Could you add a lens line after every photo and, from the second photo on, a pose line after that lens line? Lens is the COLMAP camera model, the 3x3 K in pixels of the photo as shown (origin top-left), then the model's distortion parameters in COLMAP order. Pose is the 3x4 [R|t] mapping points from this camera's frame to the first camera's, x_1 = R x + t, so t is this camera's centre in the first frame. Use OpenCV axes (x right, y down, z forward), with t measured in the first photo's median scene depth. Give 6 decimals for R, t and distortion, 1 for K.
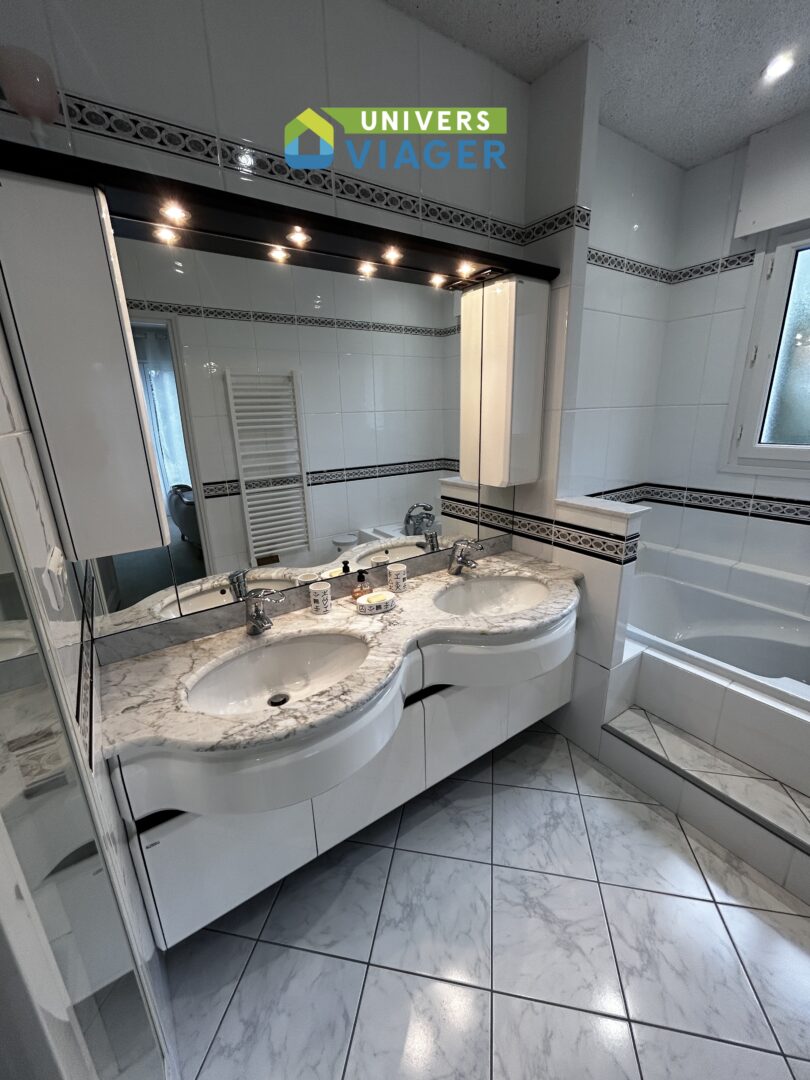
lens RADIAL K [[437.9, 0, 408.2], [0, 437.9, 538.7], [0, 0, 1]] dist [-0.001274, 0.000349]
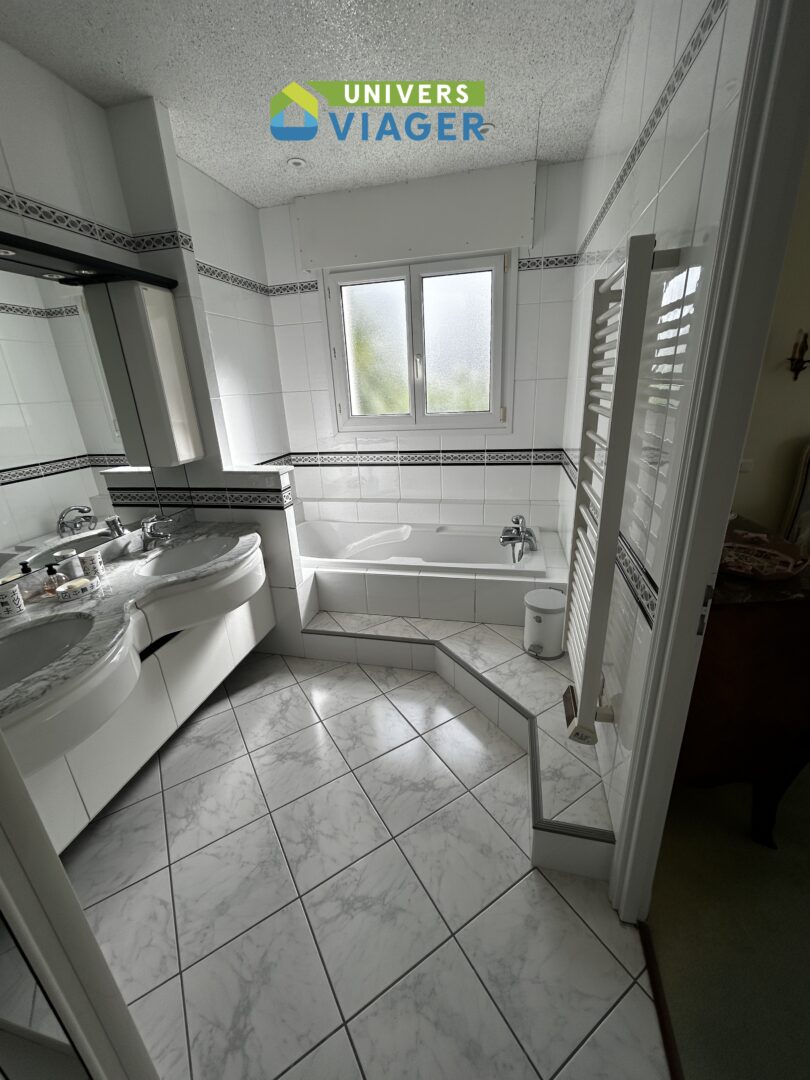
lens RADIAL K [[437.9, 0, 403.3], [0, 437.9, 538.4], [0, 0, 1]] dist [-0.001274, 0.000349]
pose [[0.741836, -0.235410, 0.627902, -0.105367], [0.216865, 0.970259, 0.107550, 0.071311], [-0.634546, 0.056386, 0.770825, -0.259949]]
